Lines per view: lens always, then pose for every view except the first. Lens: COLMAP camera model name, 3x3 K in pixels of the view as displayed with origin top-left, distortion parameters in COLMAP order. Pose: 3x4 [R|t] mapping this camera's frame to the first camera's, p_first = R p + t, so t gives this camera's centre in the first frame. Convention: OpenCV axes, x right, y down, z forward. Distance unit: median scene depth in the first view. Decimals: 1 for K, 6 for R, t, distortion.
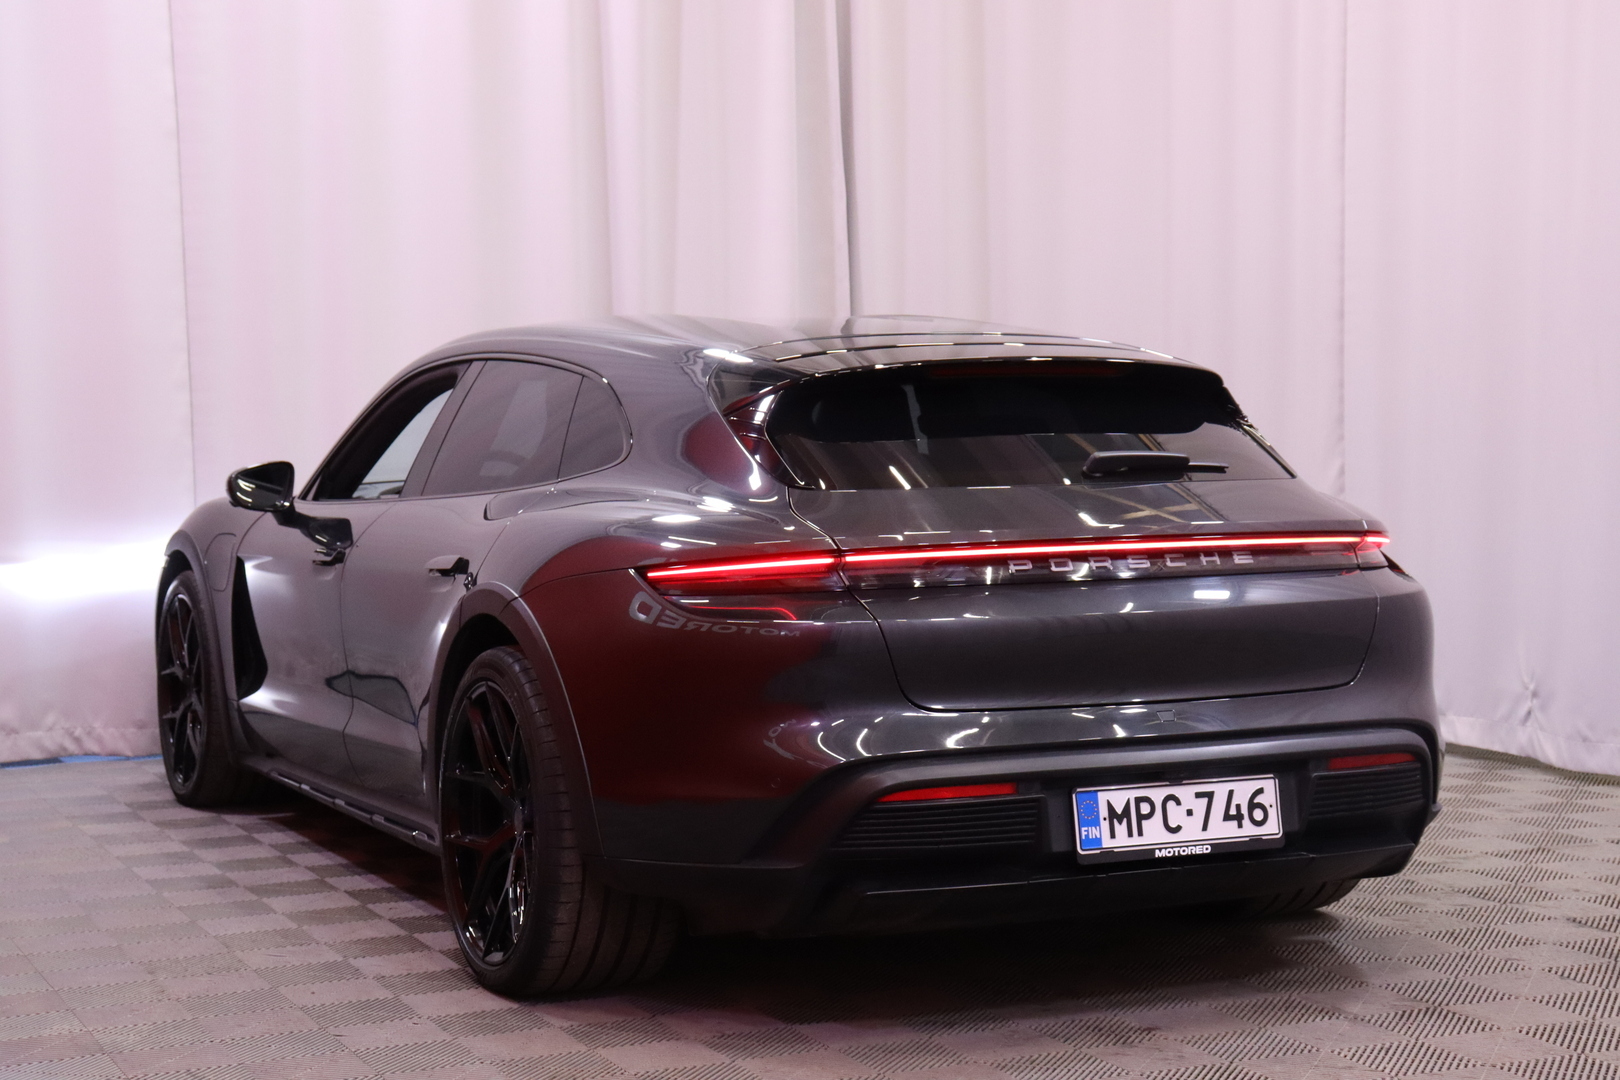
lens RADIAL K [[2955.2, 0, 809.0], [0, 2955.2, 535.4], [0, 0, 1]] dist [-0.026996, 0.000000]
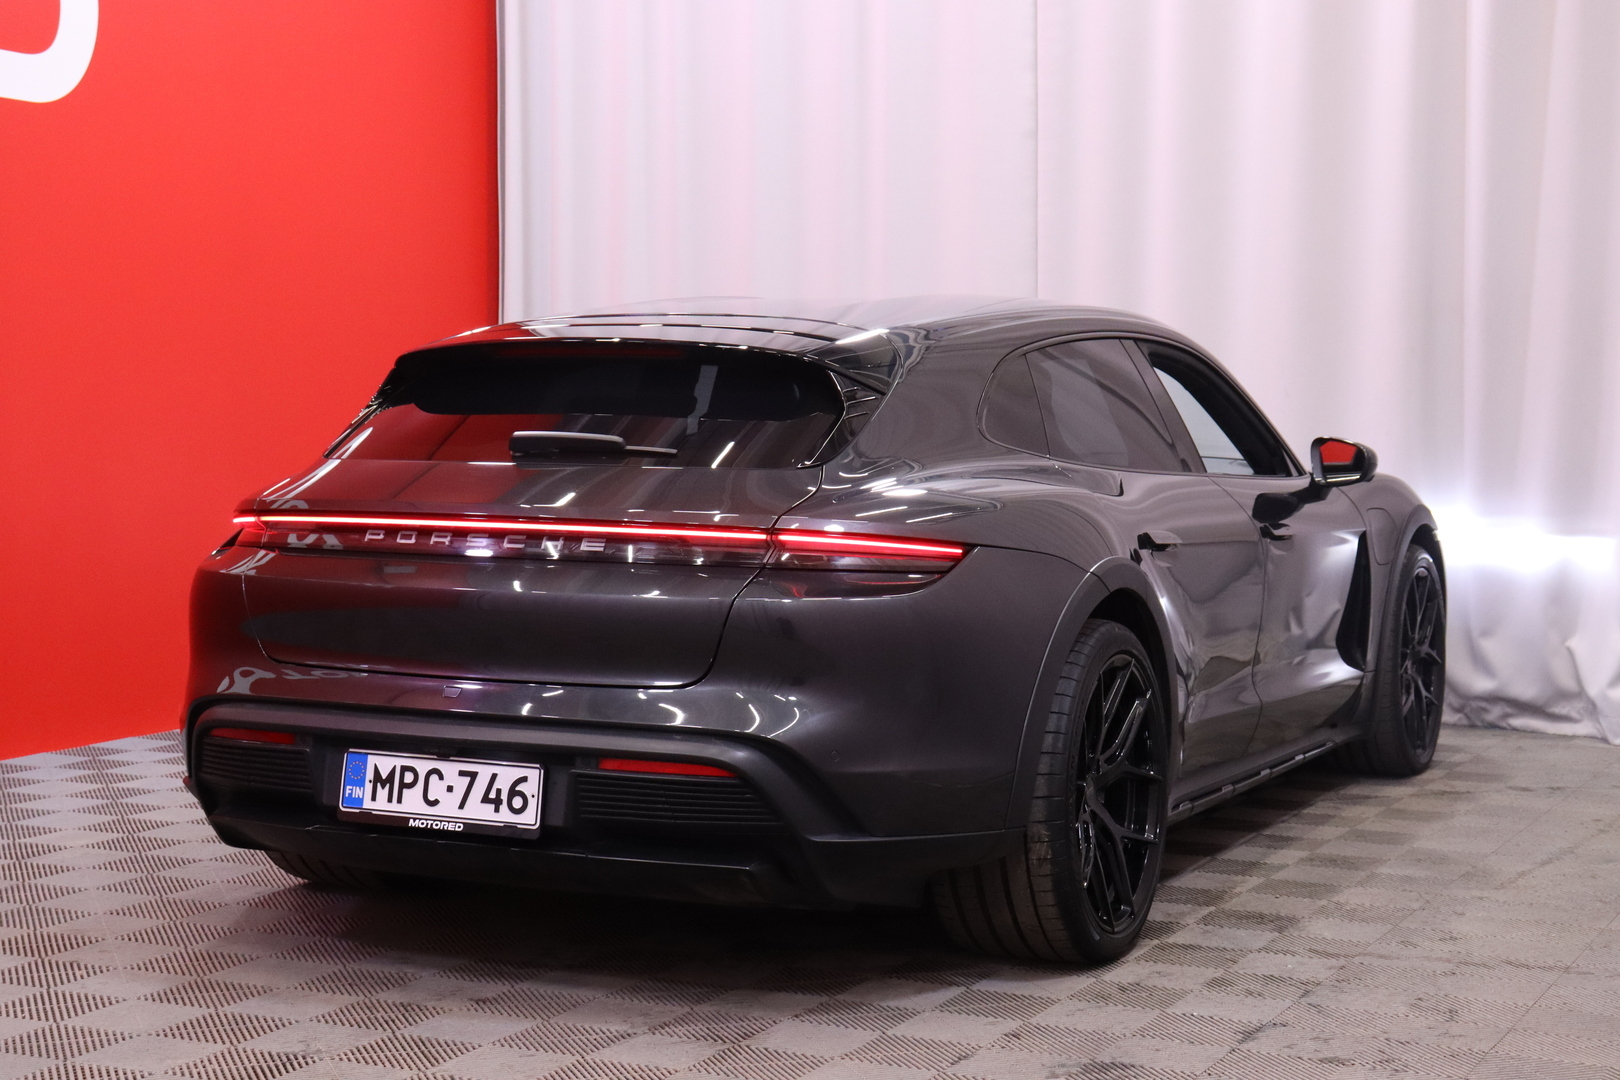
lens RADIAL K [[2915.8, 0, 820.0], [0, 2915.8, 532.9], [0, 0, 1]] dist [-0.063648, 0.000000]
pose [[0.633746, 0.060224, -0.771193, 0.971489], [-0.055563, 0.997934, 0.032270, -0.032818], [0.771543, 0.022399, 0.635782, 0.460962]]
